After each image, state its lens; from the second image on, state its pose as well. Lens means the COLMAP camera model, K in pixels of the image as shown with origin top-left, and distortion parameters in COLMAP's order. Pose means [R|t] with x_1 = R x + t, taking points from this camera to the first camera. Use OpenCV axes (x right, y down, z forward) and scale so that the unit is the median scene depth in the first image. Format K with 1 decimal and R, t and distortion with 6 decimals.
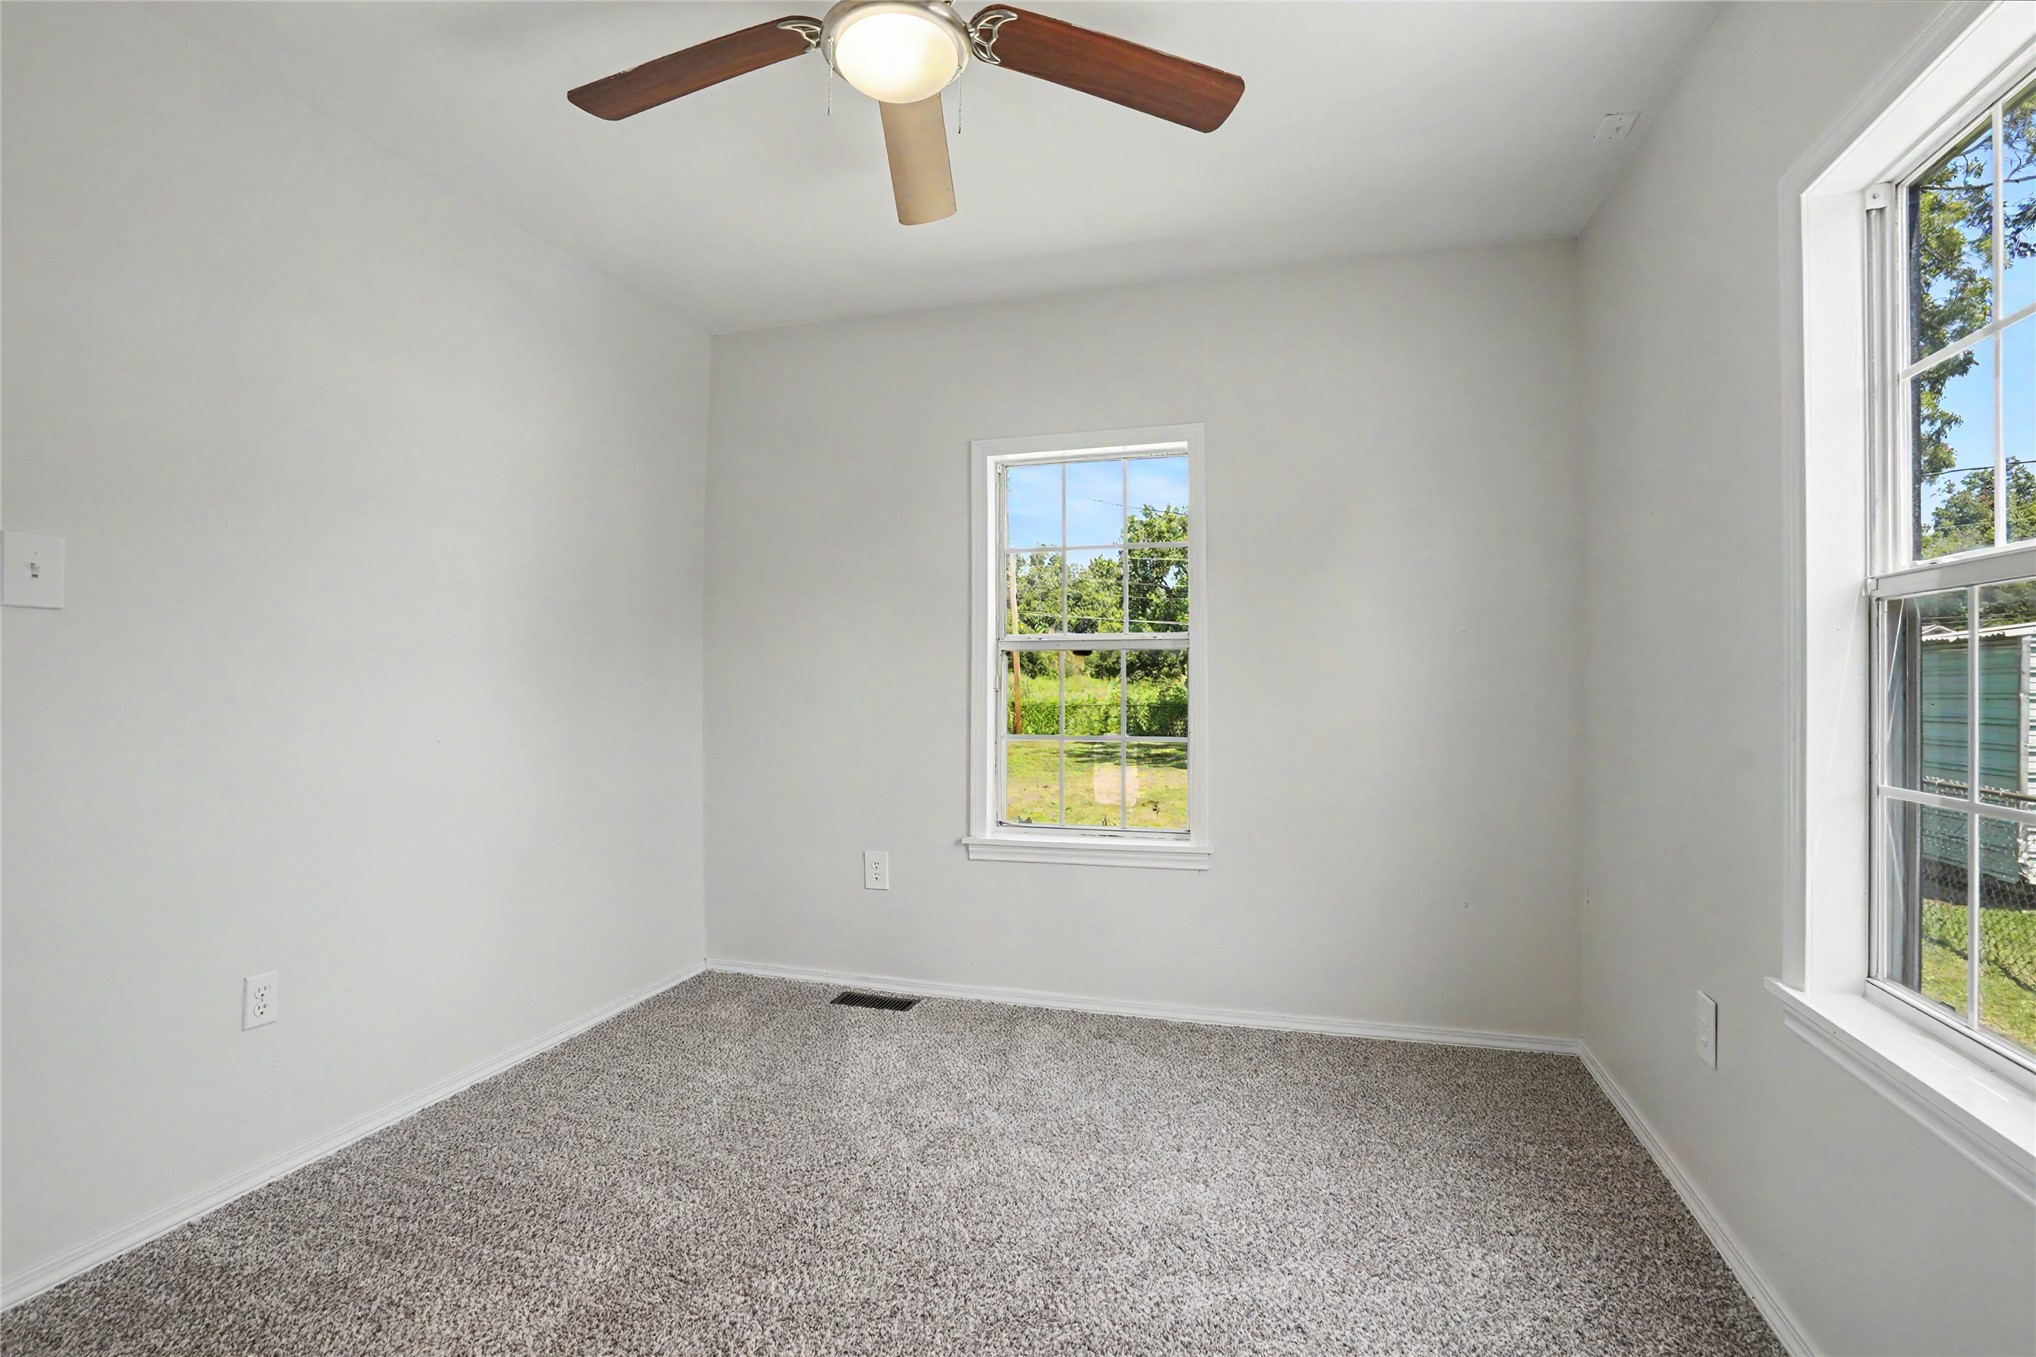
lens RADIAL K [[961.2, 0, 1015.2], [0, 961.2, 670.6], [0, 0, 1]] dist [-0.063000, 0.028563]
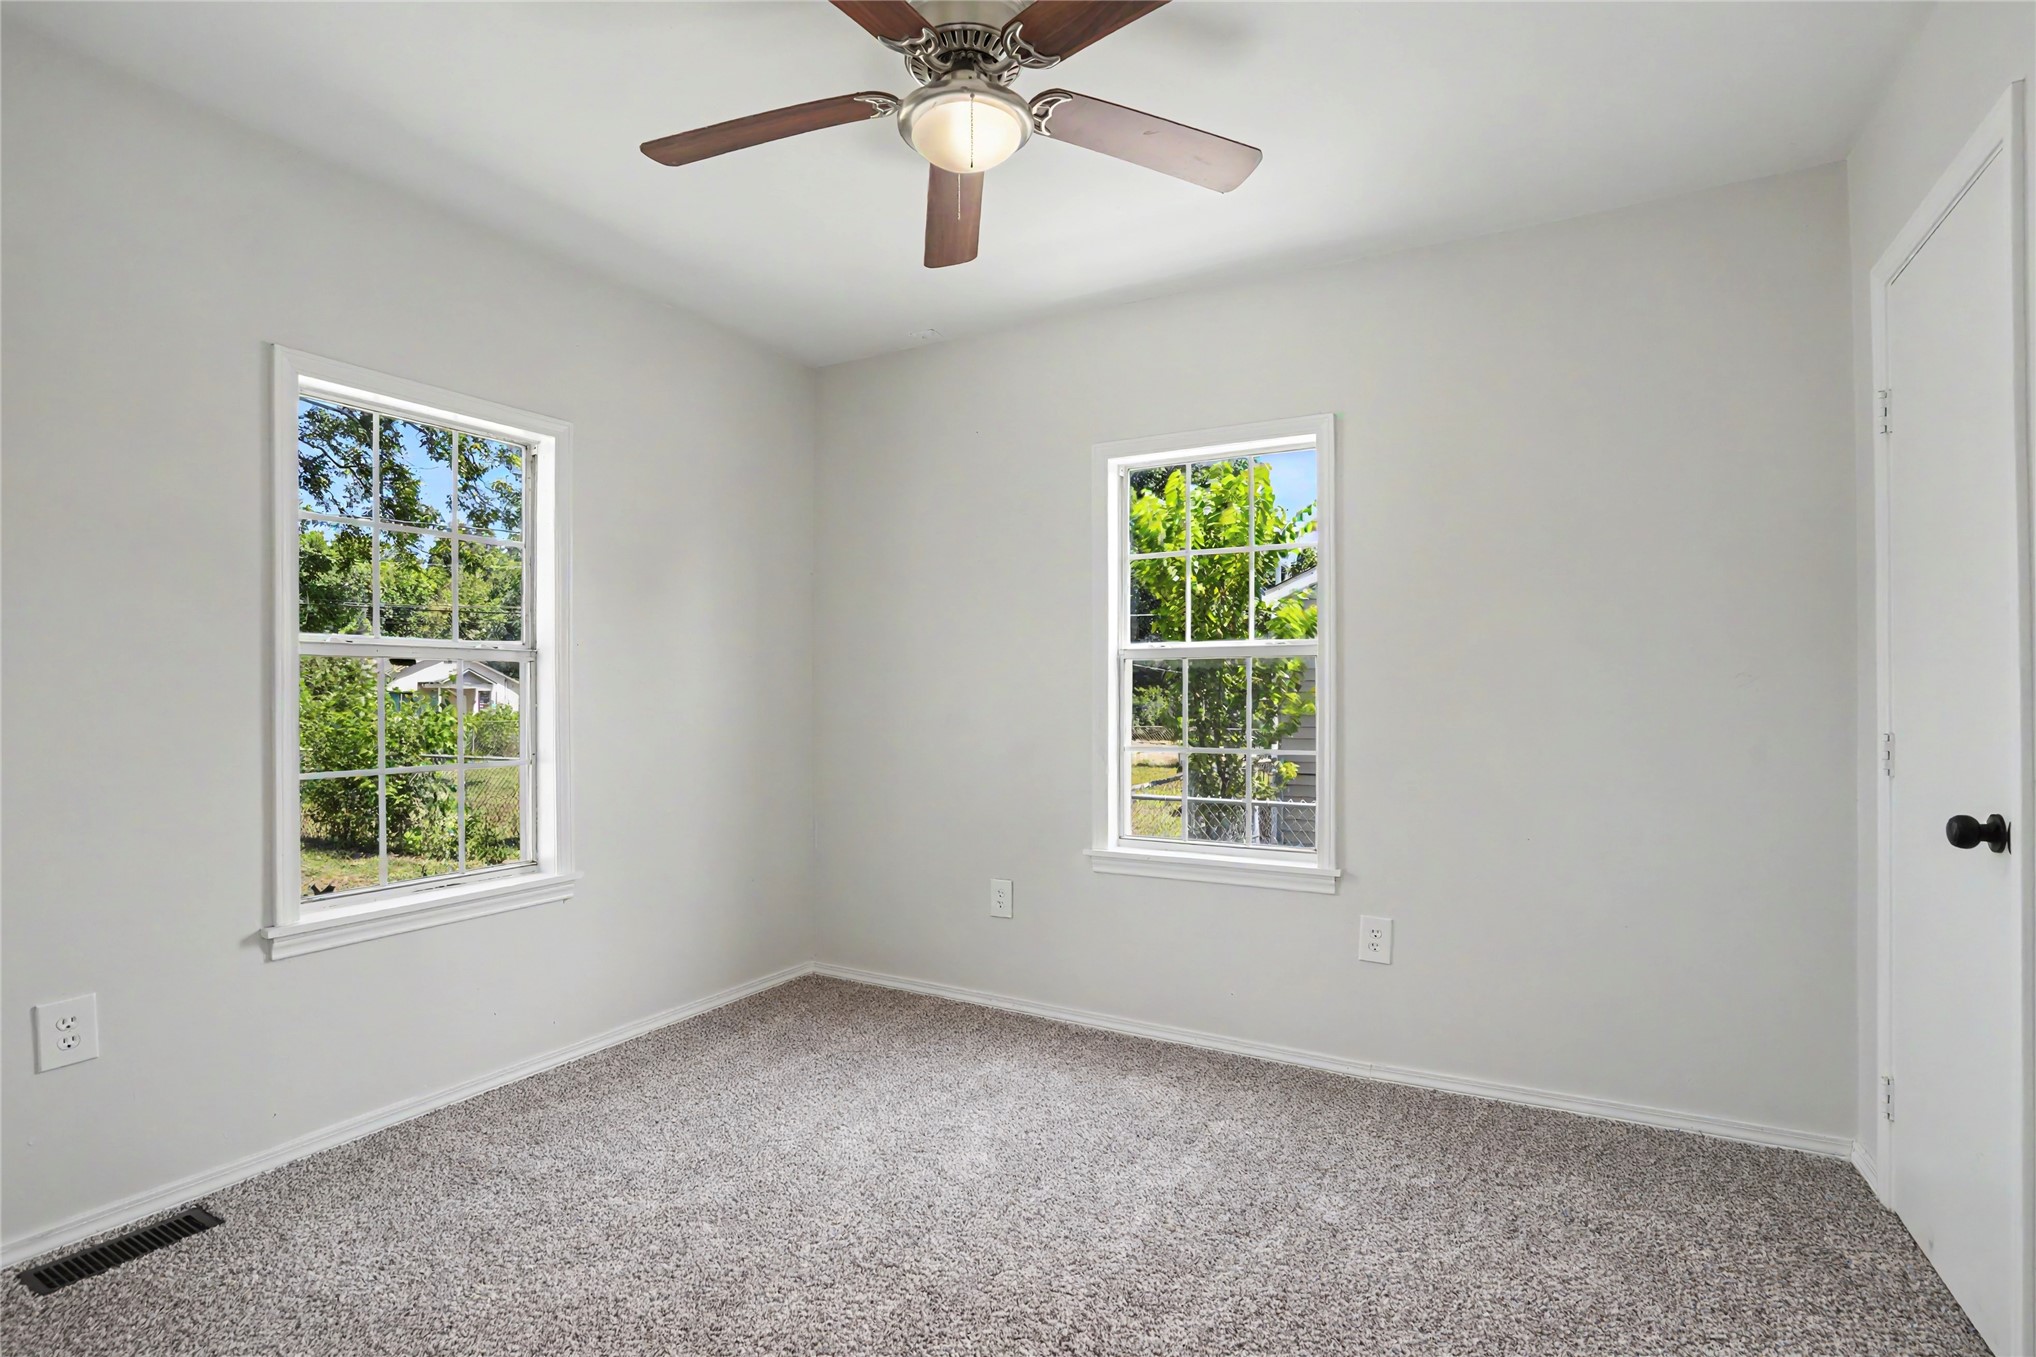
lens RADIAL K [[961.2, 0, 1015.2], [0, 961.2, 670.6], [0, 0, 1]] dist [-0.063000, 0.028563]
pose [[0.212595, 0.032074, 0.976614, -0.646962], [-0.004850, 0.999483, -0.031770, 0.011887], [-0.977128, 0.002017, 0.212641, 0.380573]]
